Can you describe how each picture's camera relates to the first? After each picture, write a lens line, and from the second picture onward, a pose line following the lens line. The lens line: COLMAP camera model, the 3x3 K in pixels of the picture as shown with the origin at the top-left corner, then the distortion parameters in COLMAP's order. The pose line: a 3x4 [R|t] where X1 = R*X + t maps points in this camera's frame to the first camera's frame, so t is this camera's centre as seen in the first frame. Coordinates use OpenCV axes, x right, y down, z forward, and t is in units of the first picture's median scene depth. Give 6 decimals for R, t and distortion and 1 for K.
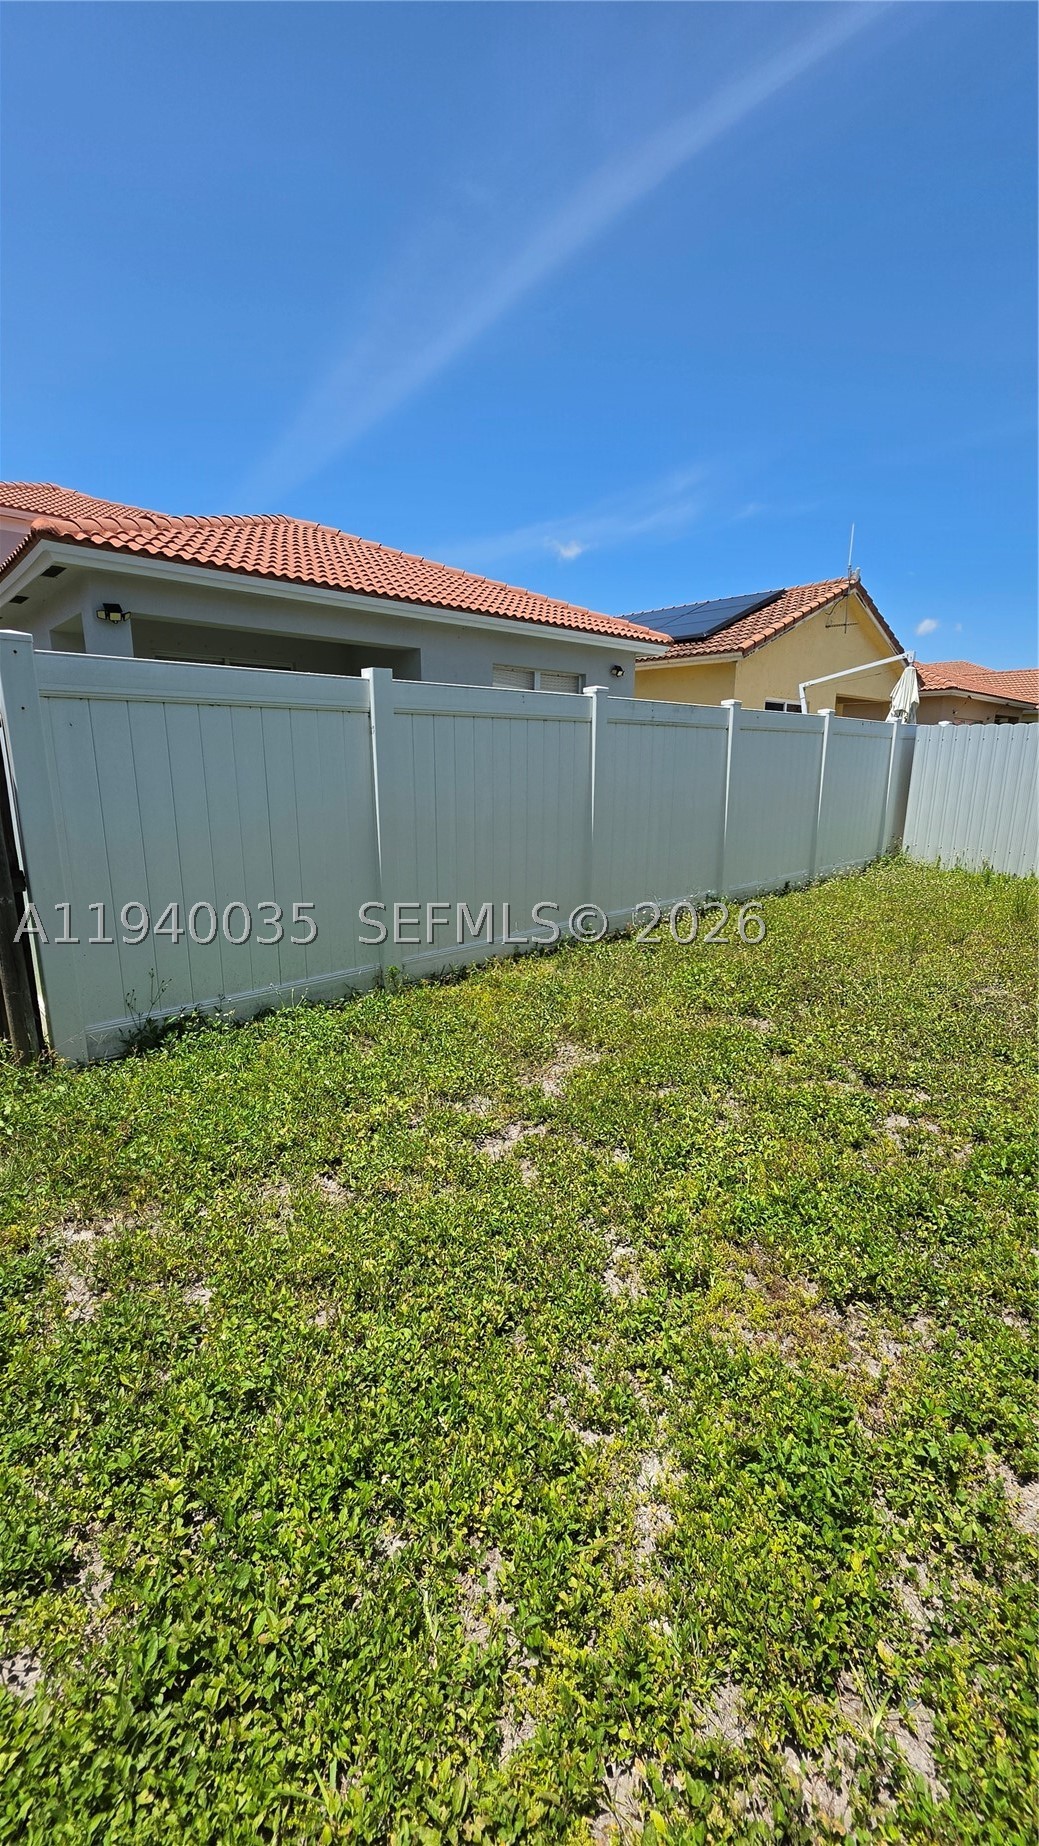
lens RADIAL K [[733.4, 0, 530.2], [0, 733.4, 923.5], [0, 0, 1]] dist [-0.004561, 0.000387]
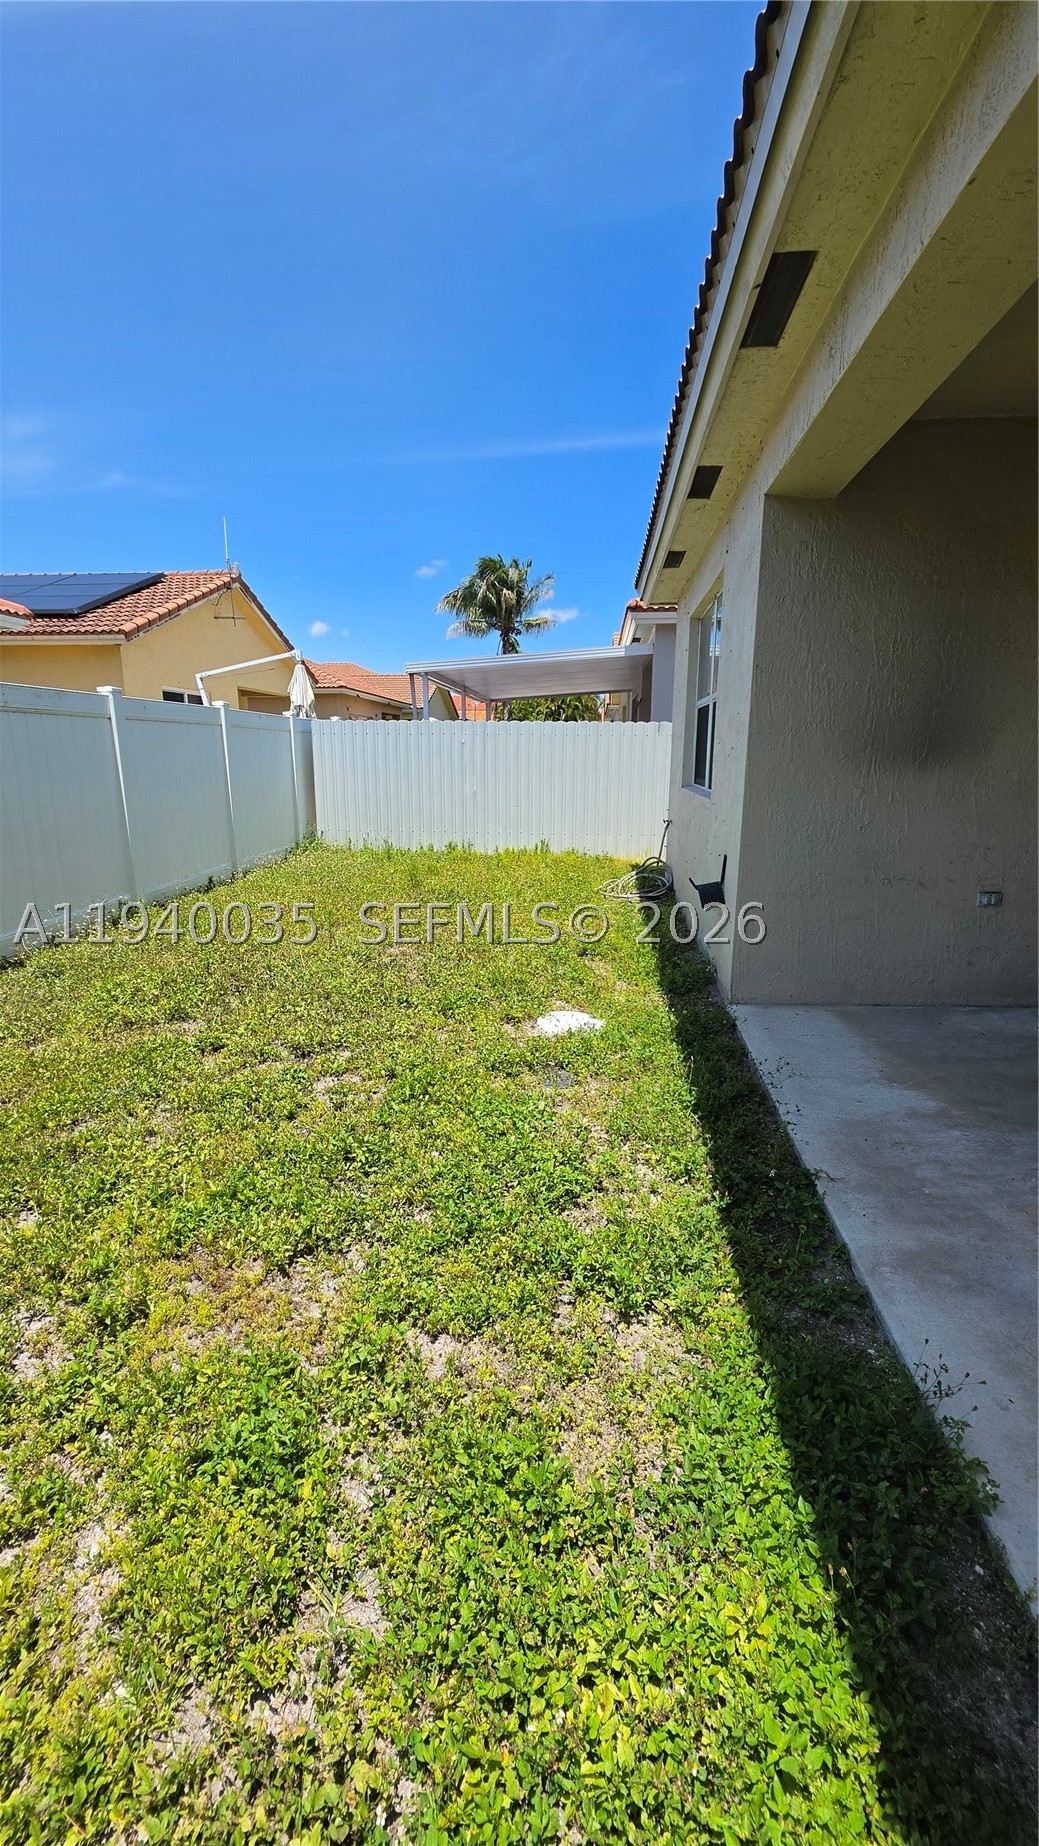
lens RADIAL K [[733.4, 0, 529.7], [0, 733.4, 921.5], [0, 0, 1]] dist [-0.004561, 0.000387]
pose [[0.741784, -0.153378, 0.652864, 0.062222], [0.148662, 0.986883, 0.062939, 0.011186], [-0.653954, 0.050370, 0.754856, -0.044493]]
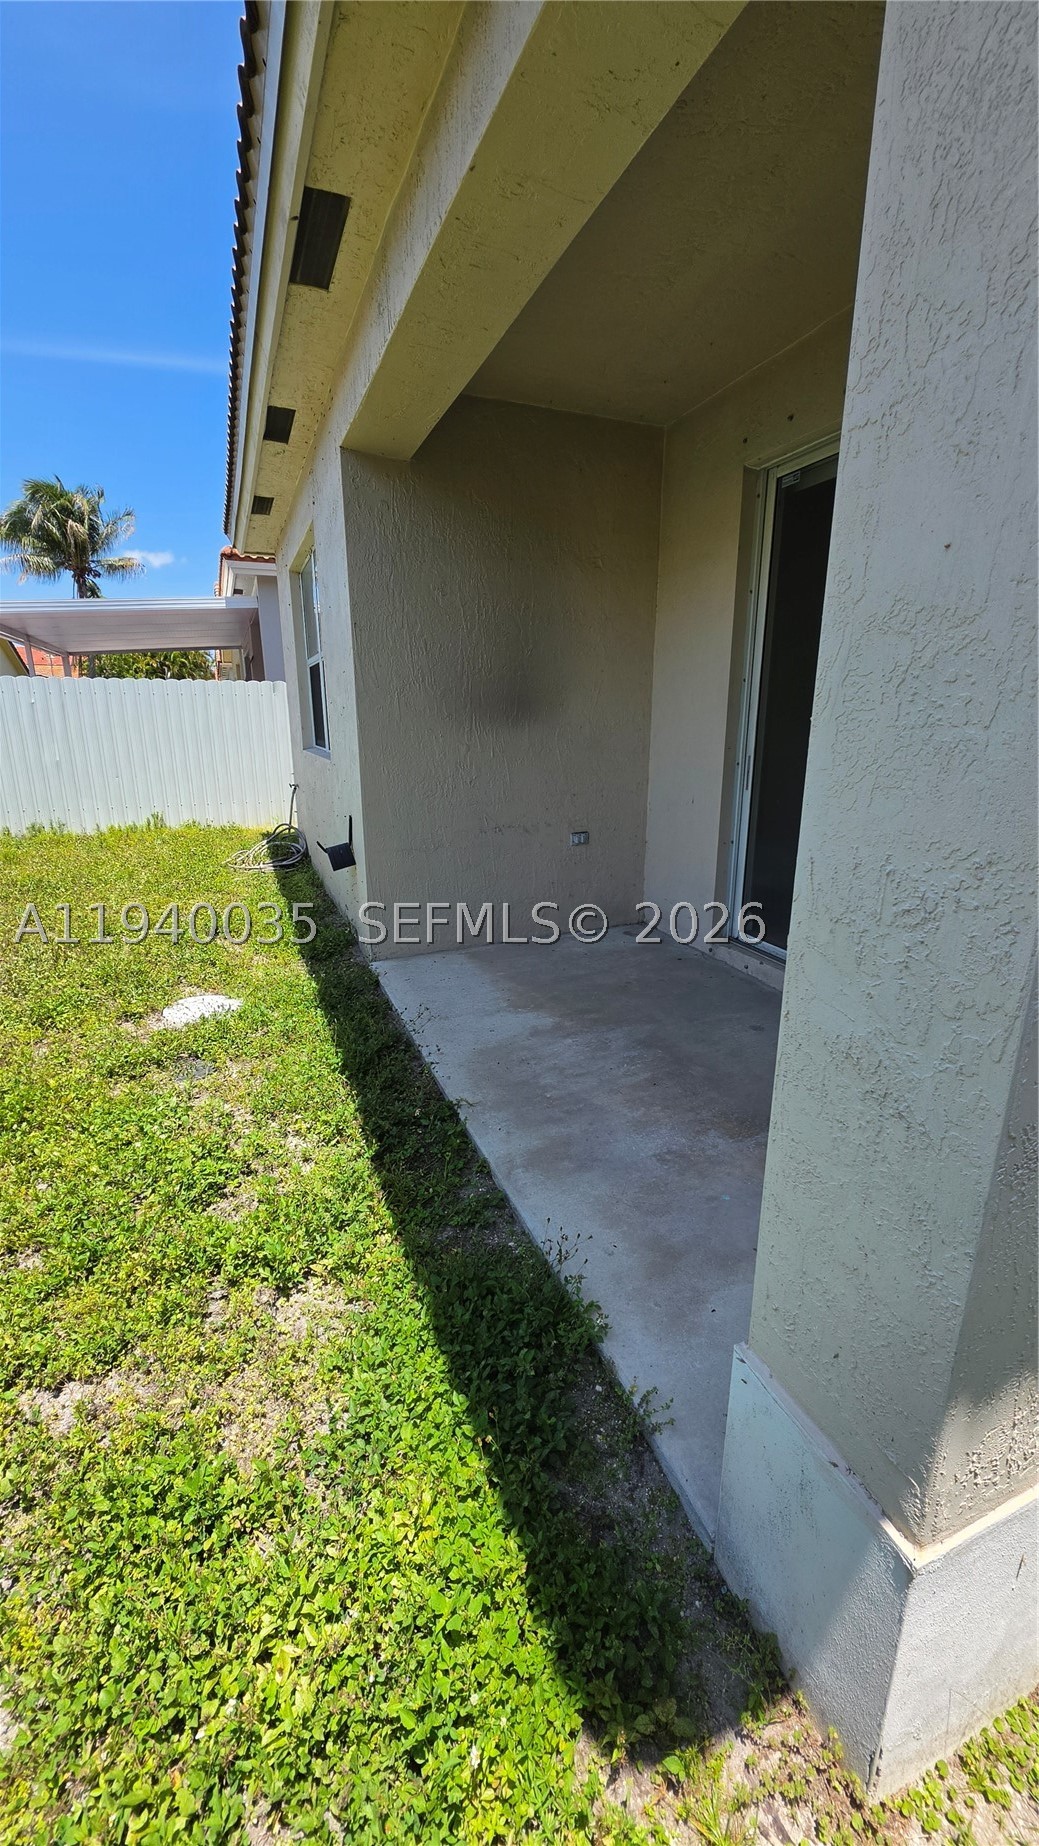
lens RADIAL K [[733.4, 0, 530.0], [0, 733.4, 921.2], [0, 0, 1]] dist [-0.004561, 0.000387]
pose [[0.349517, -0.258455, 0.900577, 0.084424], [0.209417, 0.958432, 0.193783, 0.027170], [-0.913226, 0.120865, 0.389114, -0.082053]]
